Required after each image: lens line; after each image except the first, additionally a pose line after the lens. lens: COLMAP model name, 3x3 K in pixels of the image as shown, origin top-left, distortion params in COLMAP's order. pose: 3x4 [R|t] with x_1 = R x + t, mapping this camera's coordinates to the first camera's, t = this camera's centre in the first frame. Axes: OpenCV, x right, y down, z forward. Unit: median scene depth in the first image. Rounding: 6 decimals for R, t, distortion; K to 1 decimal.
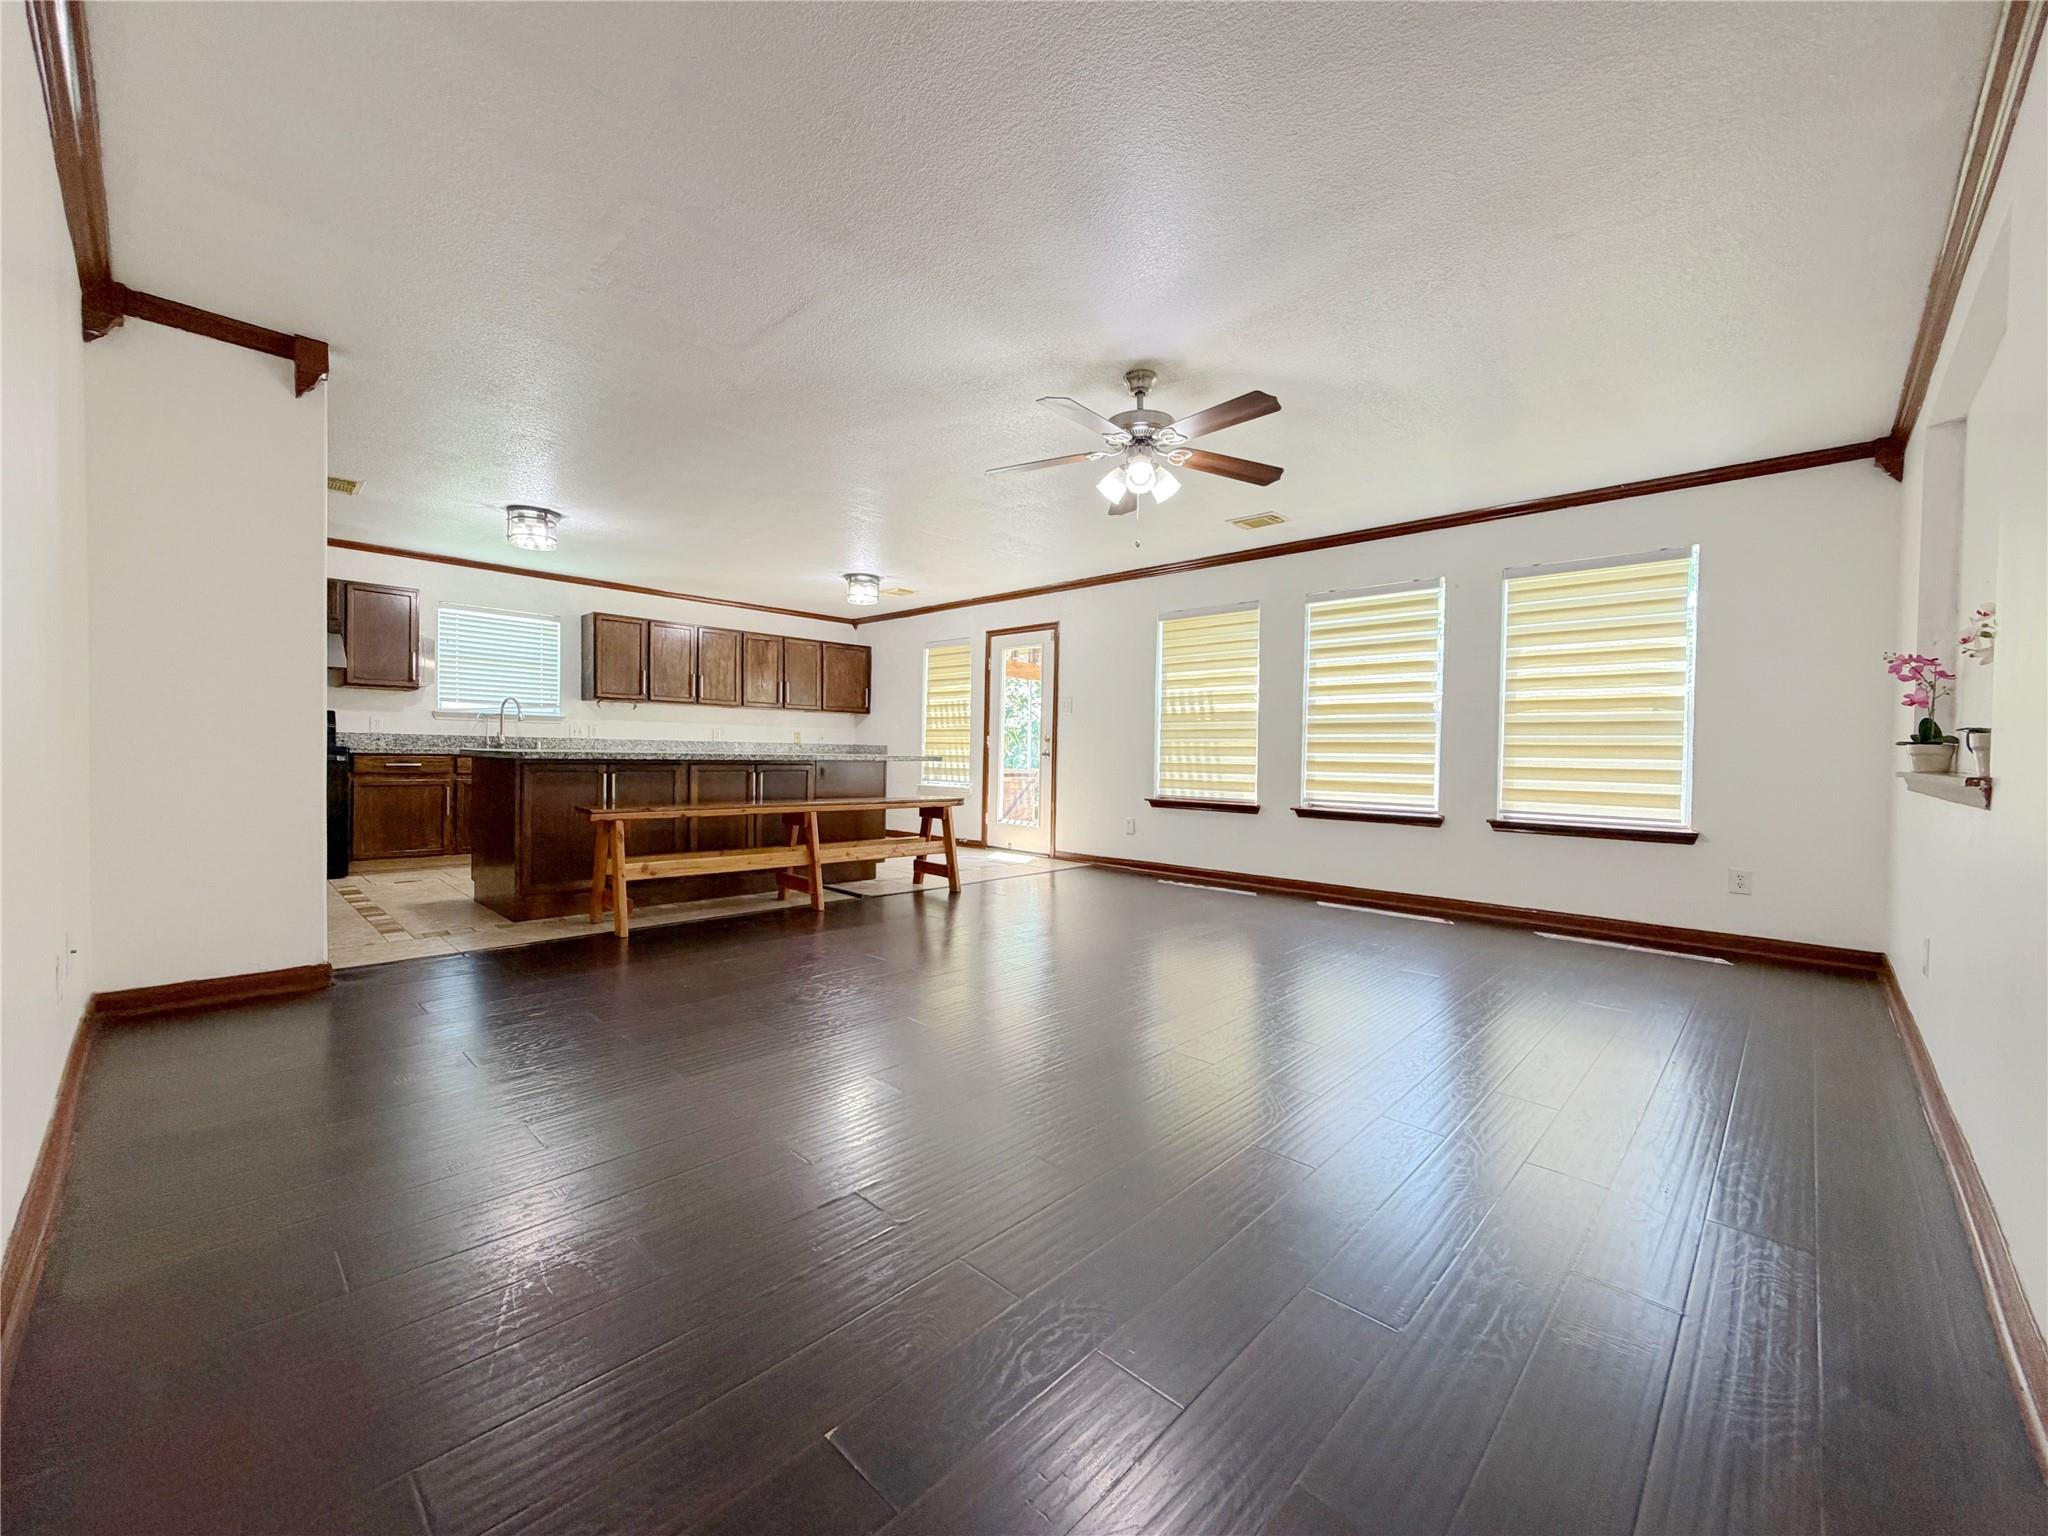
lens RADIAL K [[818.2, 0, 1011.6], [0, 818.2, 769.3], [0, 0, 1]] dist [-0.000274, 0.000452]
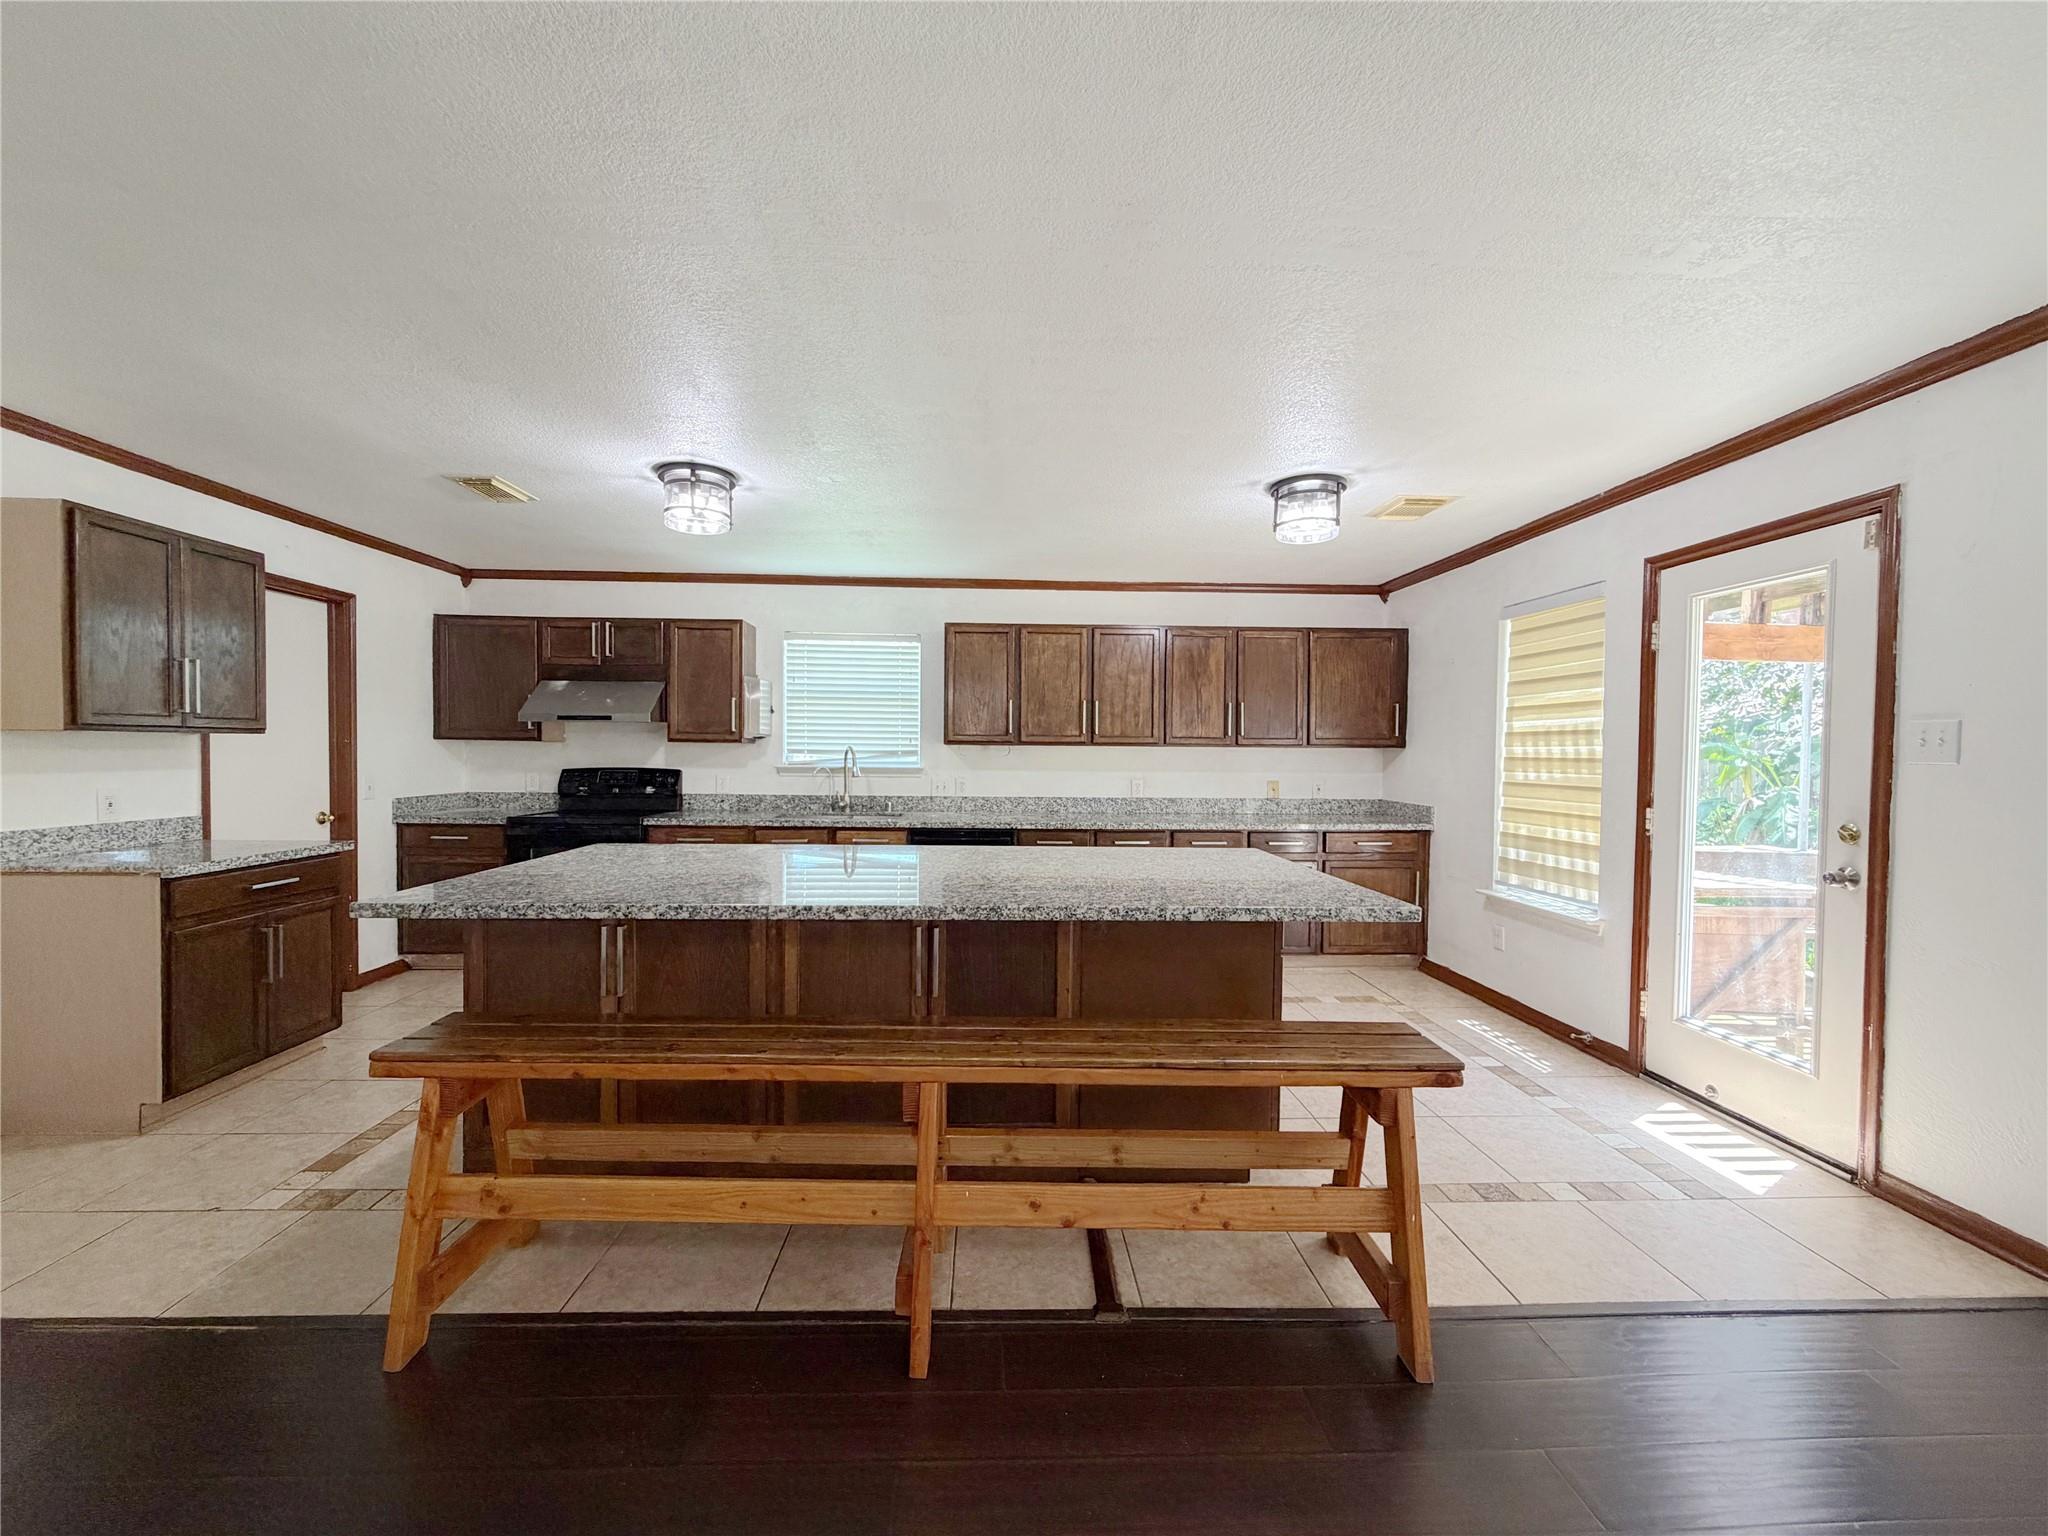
lens RADIAL K [[818.2, 0, 1011.6], [0, 818.2, 769.3], [0, 0, 1]] dist [-0.000274, 0.000452]
pose [[0.722712, 0.004538, -0.691135, 0.031659], [-0.010911, 0.999929, -0.004844, -0.069507], [0.691064, 0.011042, 0.722710, 0.596130]]
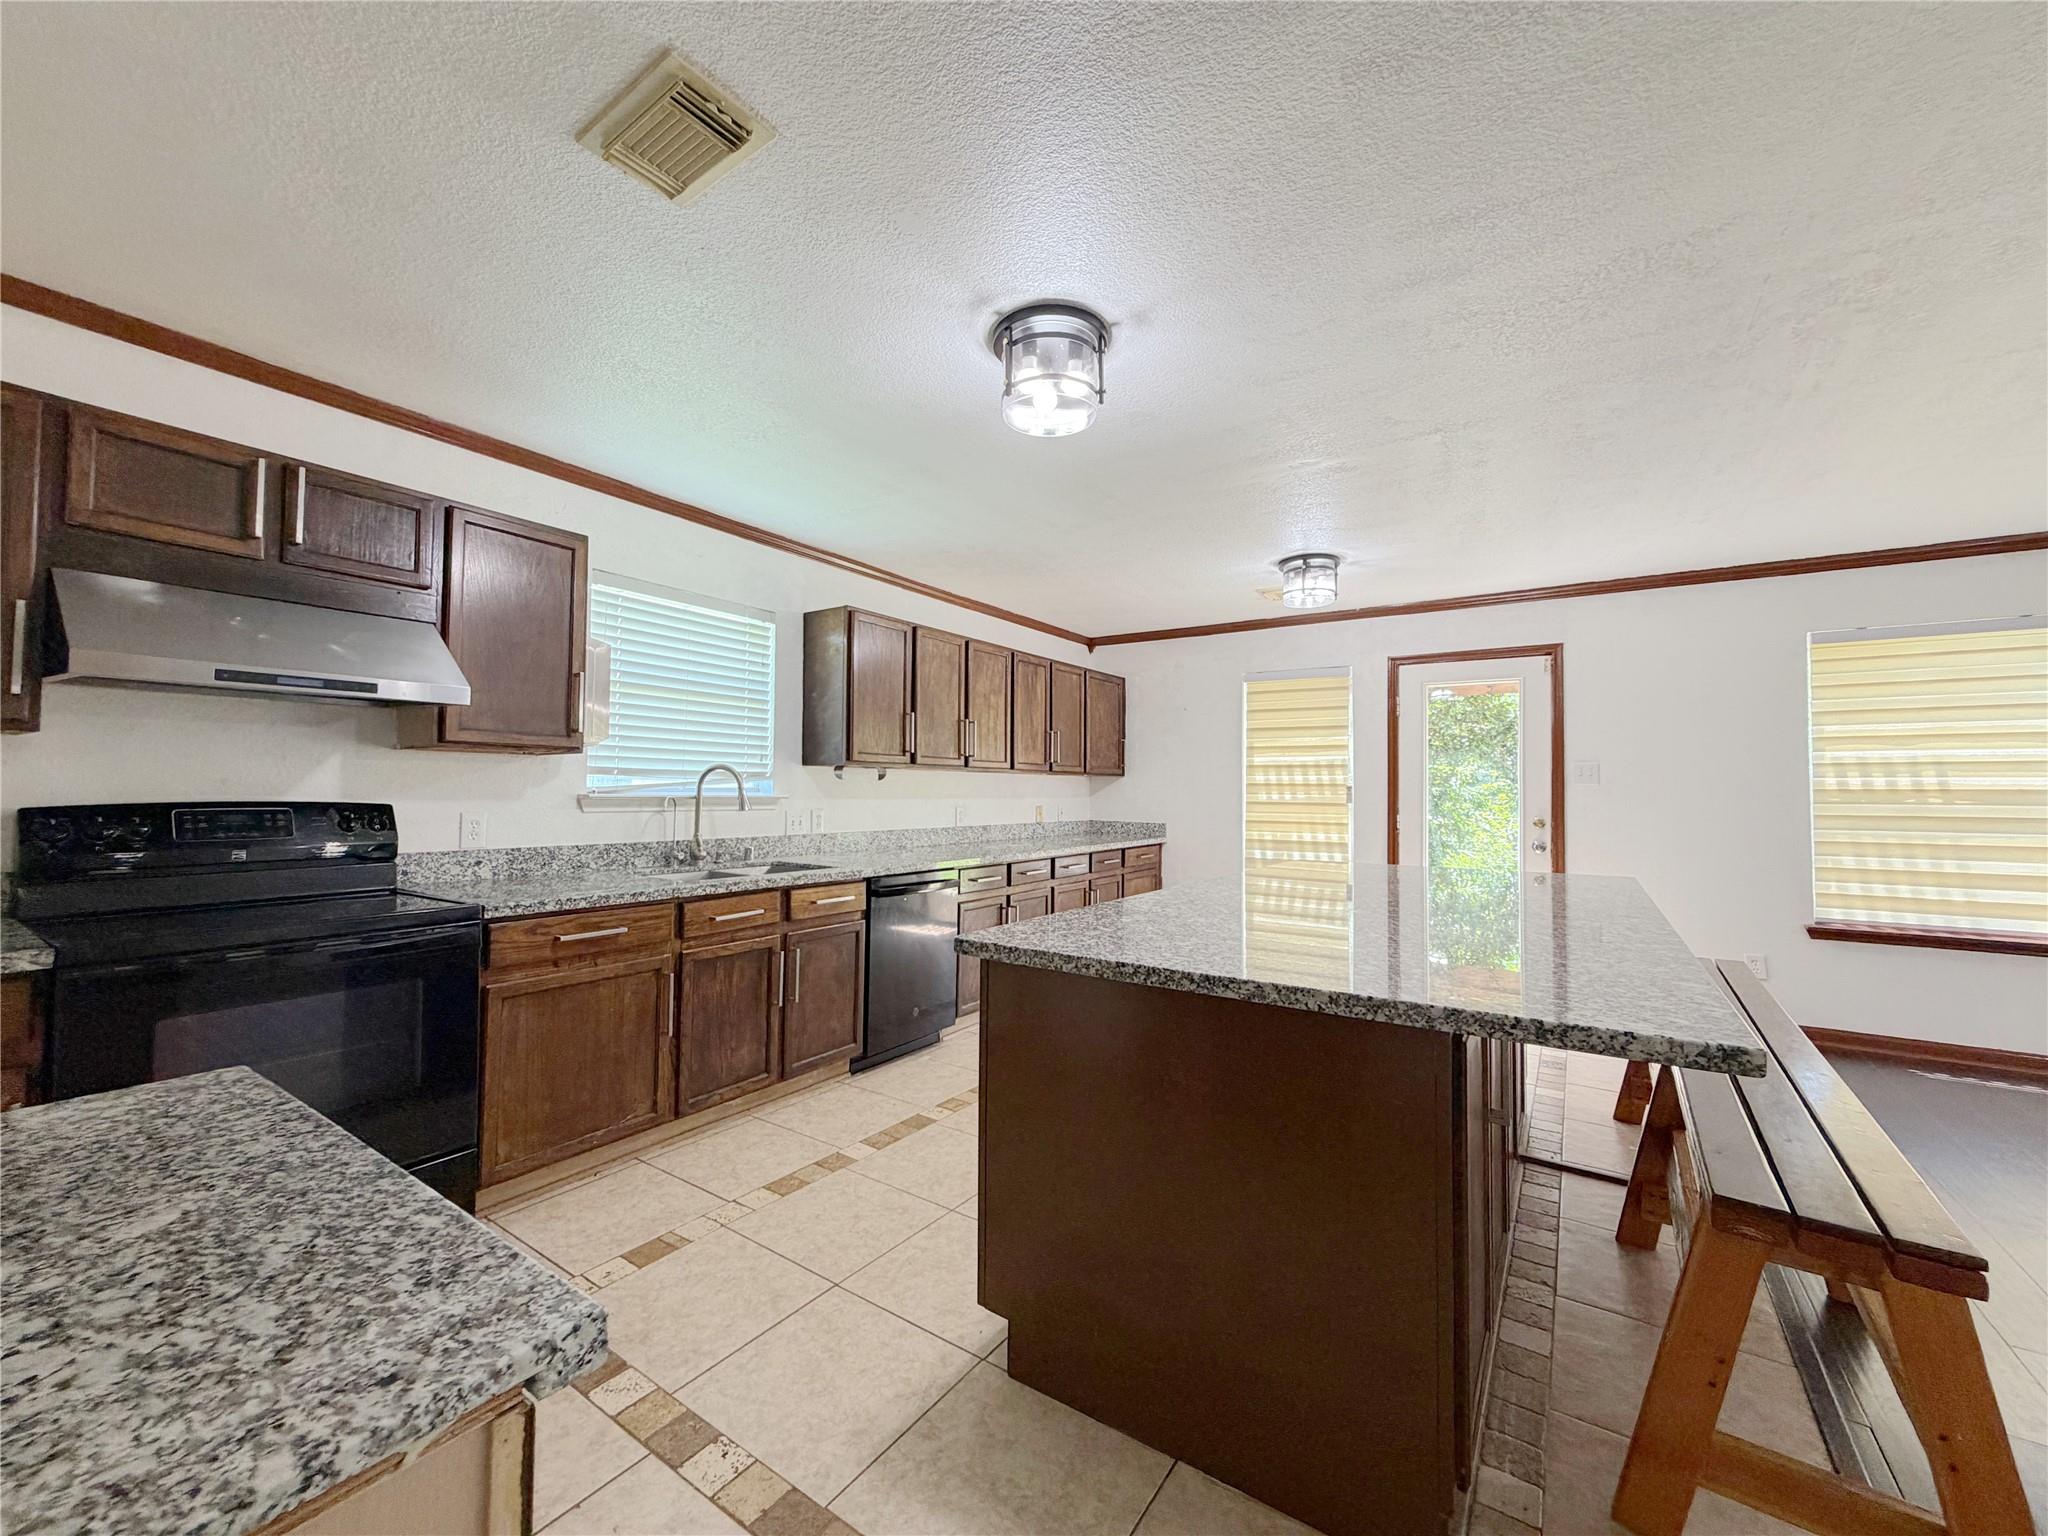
lens RADIAL K [[818.2, 0, 1011.6], [0, 818.2, 769.3], [0, 0, 1]] dist [-0.000274, 0.000452]
pose [[0.984980, -0.003080, 0.172642, -0.566249], [0.010766, 0.998991, -0.043603, -0.065843], [-0.172334, 0.044807, 0.984019, 0.508315]]
